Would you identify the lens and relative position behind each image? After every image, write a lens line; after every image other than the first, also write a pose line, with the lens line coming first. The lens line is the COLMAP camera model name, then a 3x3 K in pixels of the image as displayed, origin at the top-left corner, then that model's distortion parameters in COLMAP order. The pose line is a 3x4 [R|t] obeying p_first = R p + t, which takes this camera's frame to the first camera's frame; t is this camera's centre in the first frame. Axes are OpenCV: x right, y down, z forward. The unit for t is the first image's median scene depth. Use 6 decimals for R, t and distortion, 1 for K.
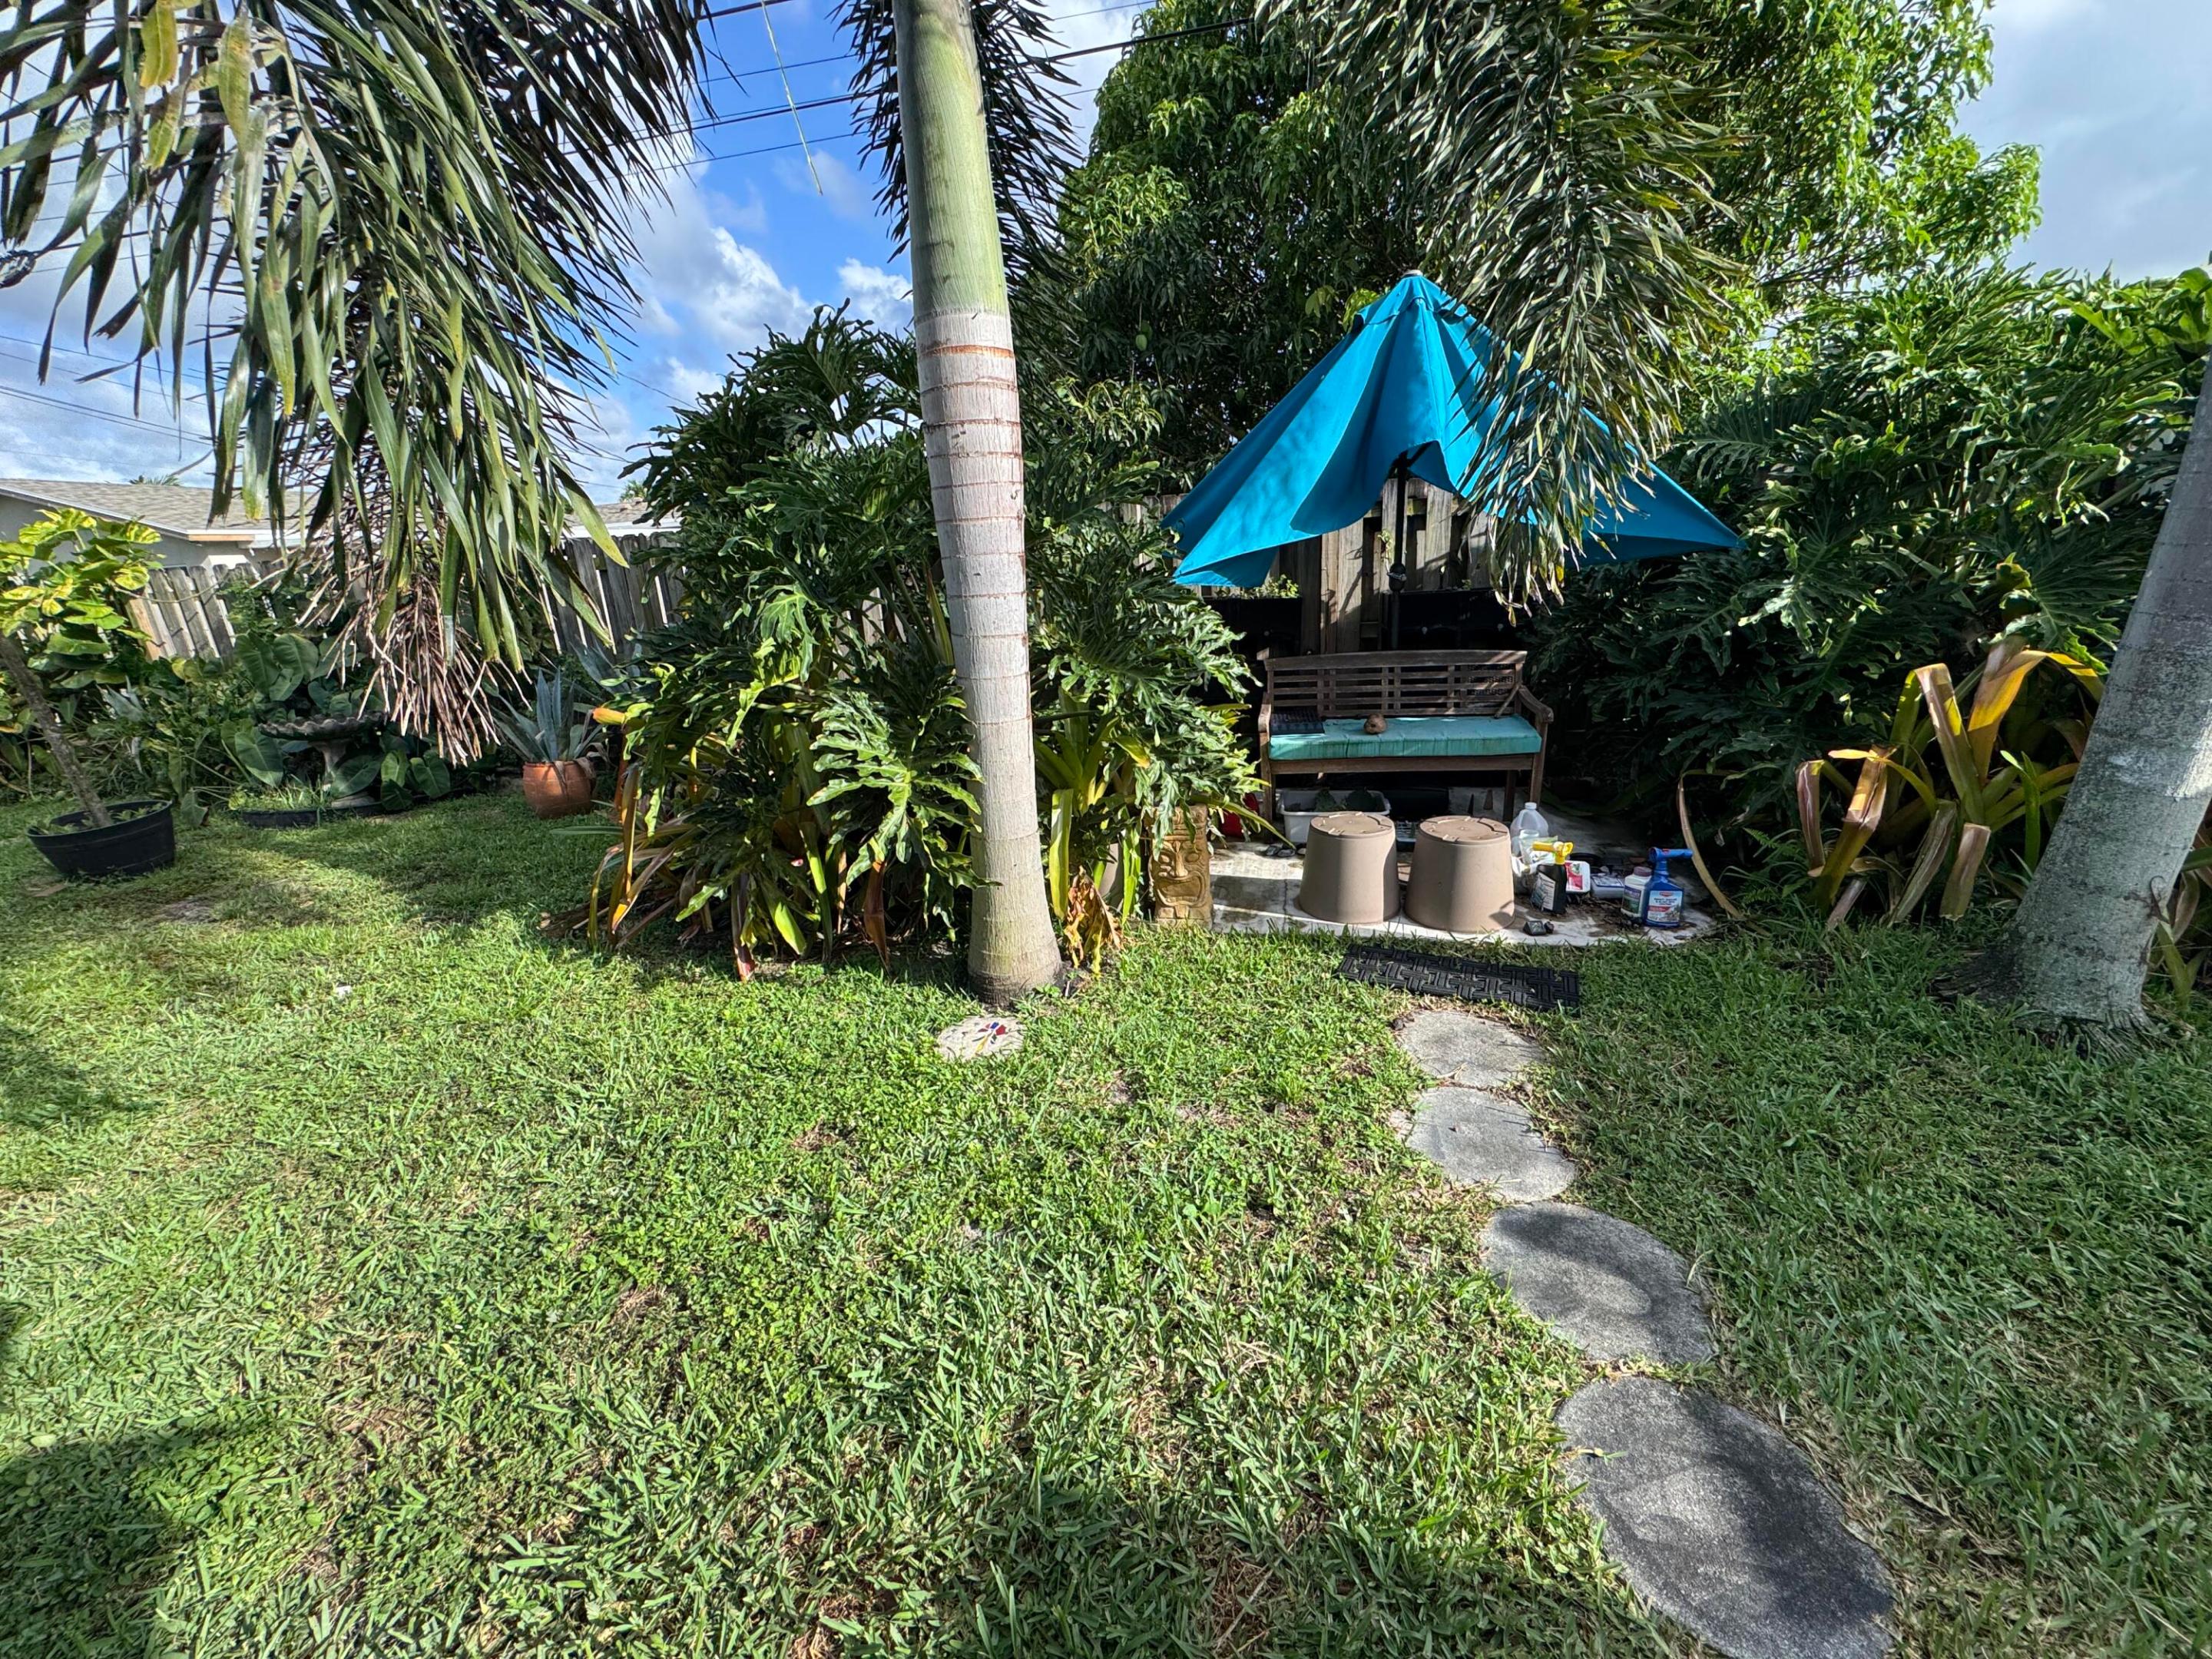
lens RADIAL K [[884.9, 0, 1101.6], [0, 884.9, 831.2], [0, 0, 1]] dist [-0.002524, 0.000545]
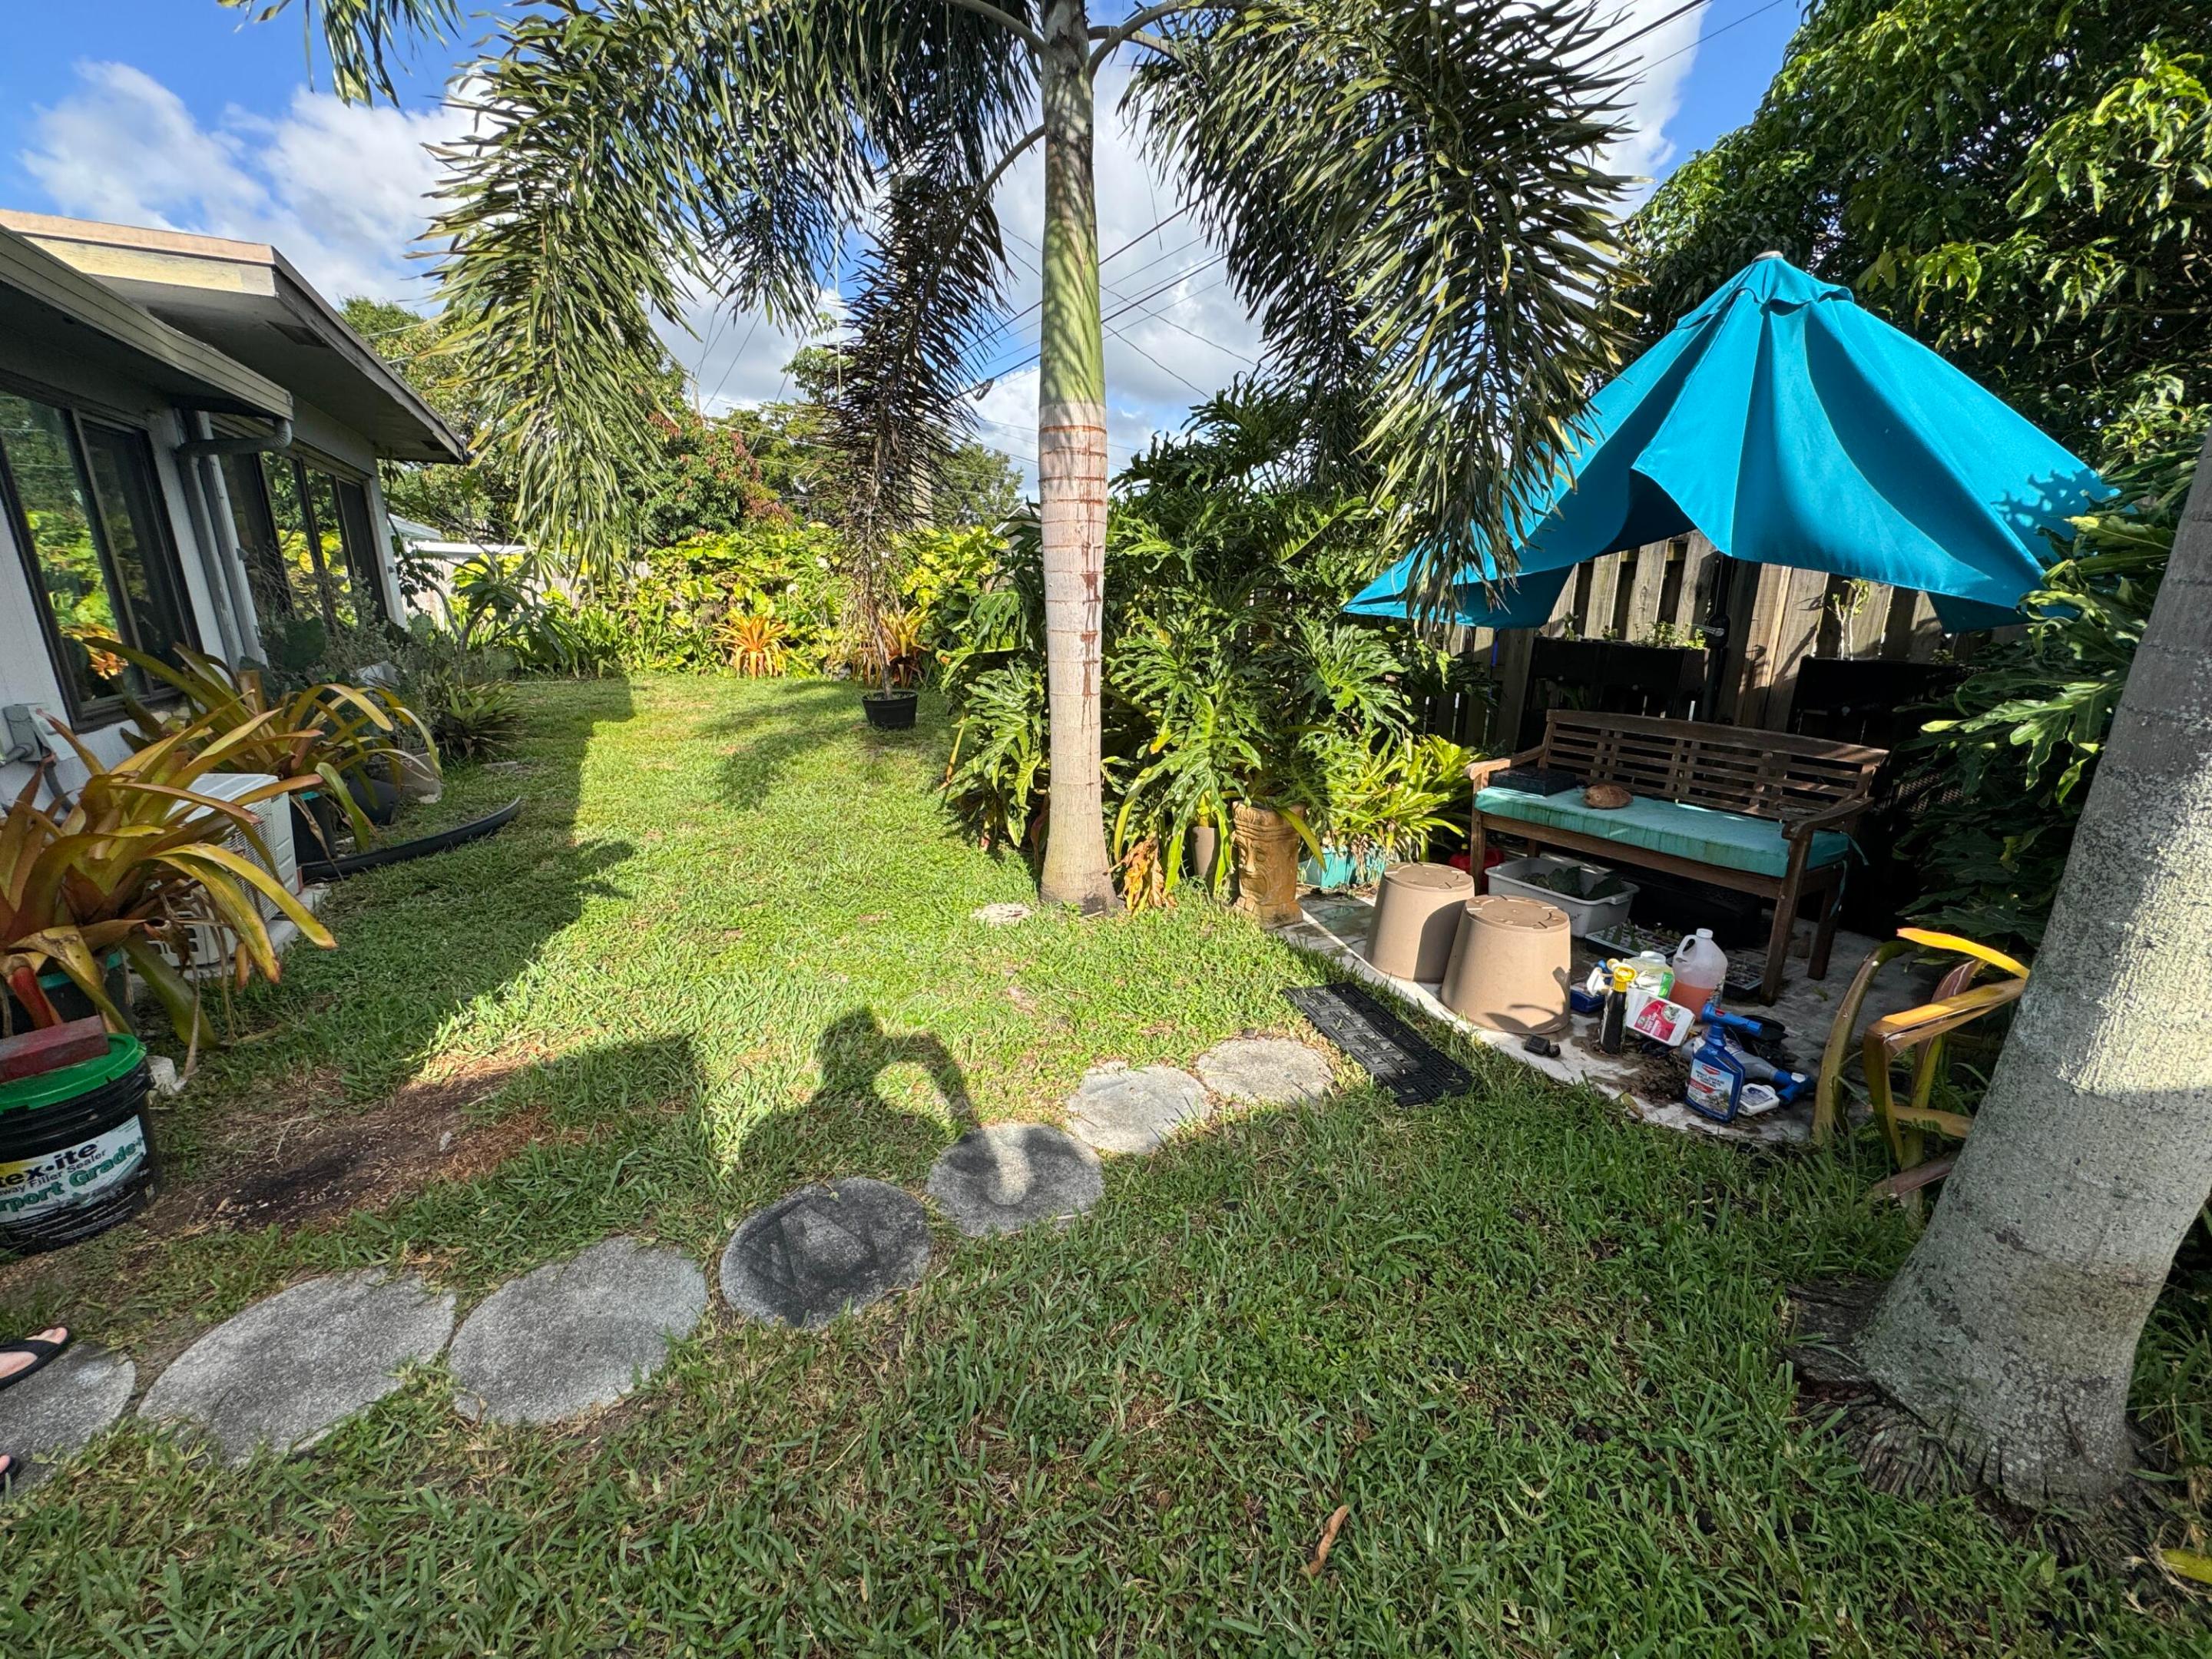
lens RADIAL K [[884.9, 0, 1101.6], [0, 884.9, 831.2], [0, 0, 1]] dist [-0.002524, 0.000545]
pose [[0.661844, 0.254154, -0.705243, 0.743714], [-0.266951, 0.959008, 0.095081, -0.052861], [0.700499, 0.125337, 0.702561, 0.093020]]
